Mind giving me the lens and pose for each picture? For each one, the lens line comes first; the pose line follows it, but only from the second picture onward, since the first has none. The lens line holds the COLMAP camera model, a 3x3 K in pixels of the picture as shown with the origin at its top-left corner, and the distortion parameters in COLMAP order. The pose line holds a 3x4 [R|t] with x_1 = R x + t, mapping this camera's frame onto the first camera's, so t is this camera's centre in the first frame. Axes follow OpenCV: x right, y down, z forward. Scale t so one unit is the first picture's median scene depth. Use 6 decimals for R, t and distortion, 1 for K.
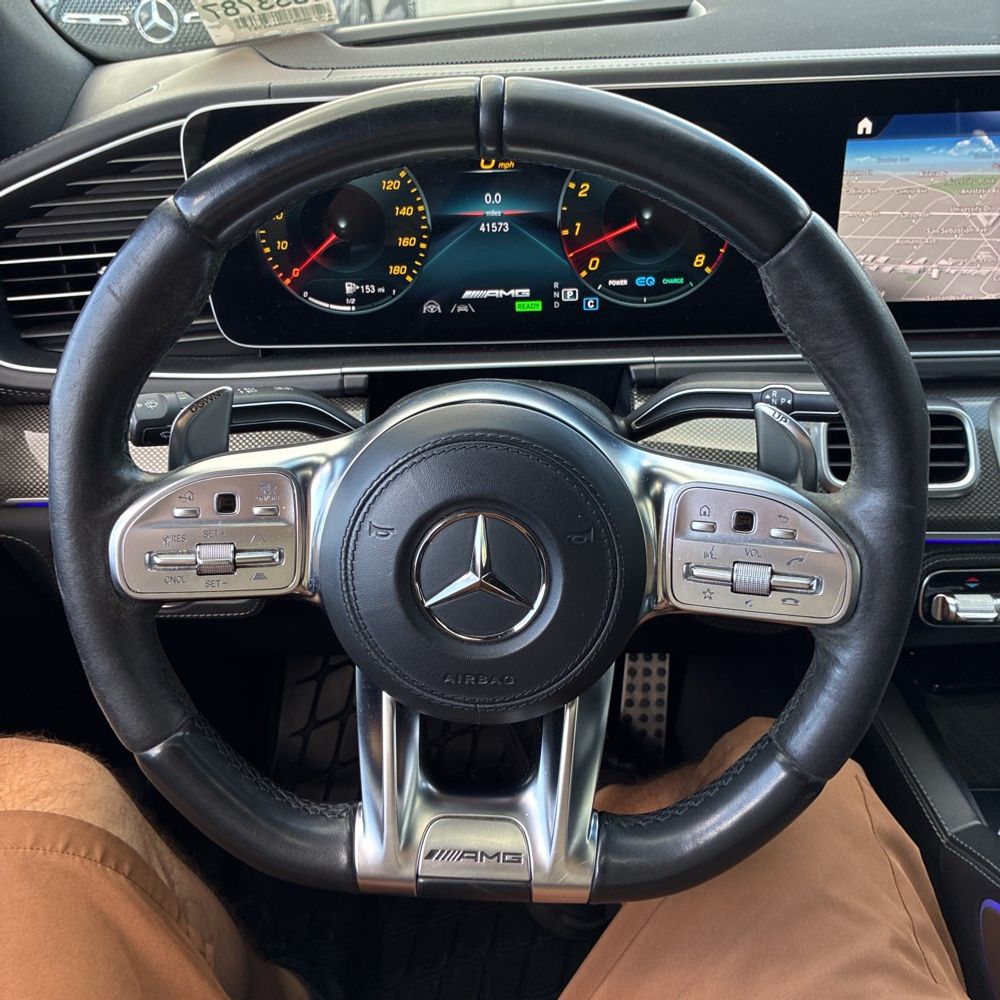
lens RADIAL K [[1021.0, 0, 509.1], [0, 1021.0, 498.5], [0, 0, 1]] dist [0.016611, 0.000000]
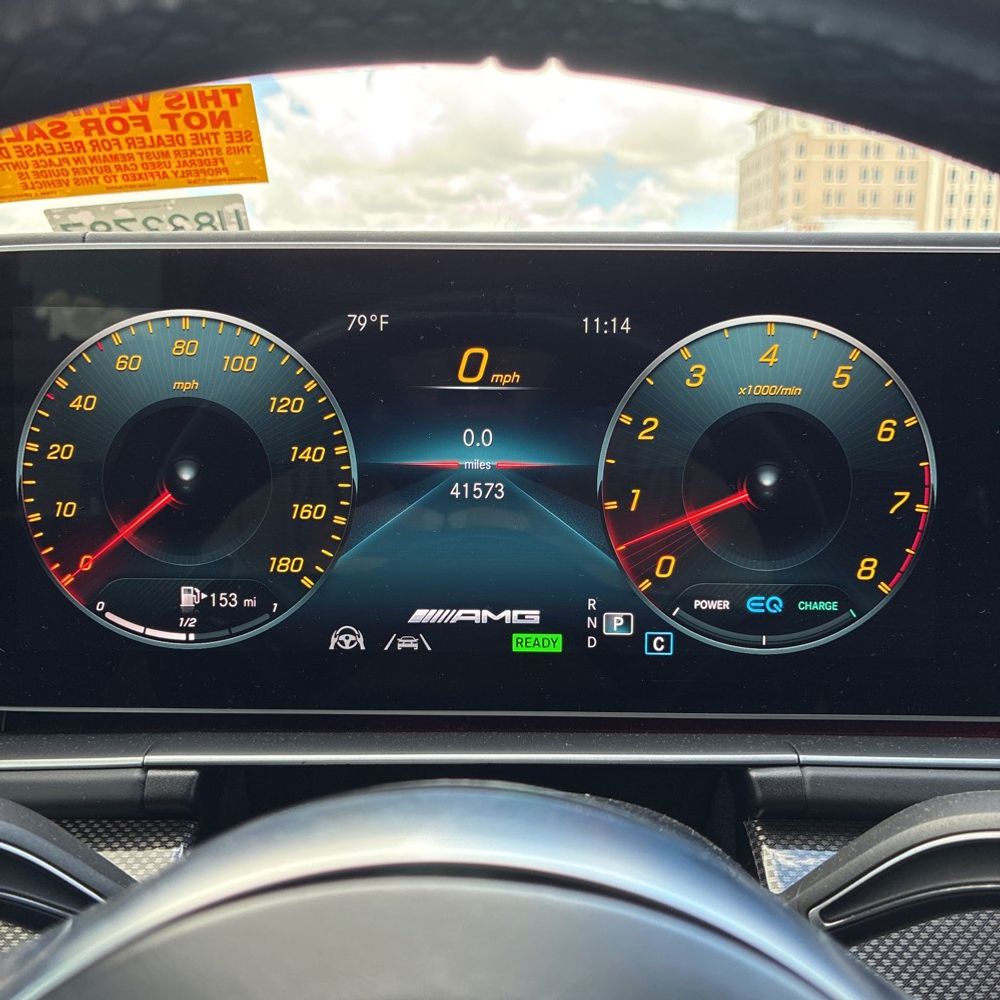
lens RADIAL K [[1021.0, 0, 505.4], [0, 1021.0, 499.9], [0, 0, 1]] dist [0.016611, 0.000000]
pose [[0.998189, 0.044649, 0.040313, -0.020750], [-0.025529, 0.921227, -0.388186, -0.056504], [-0.054469, 0.386454, 0.920699, 0.508851]]
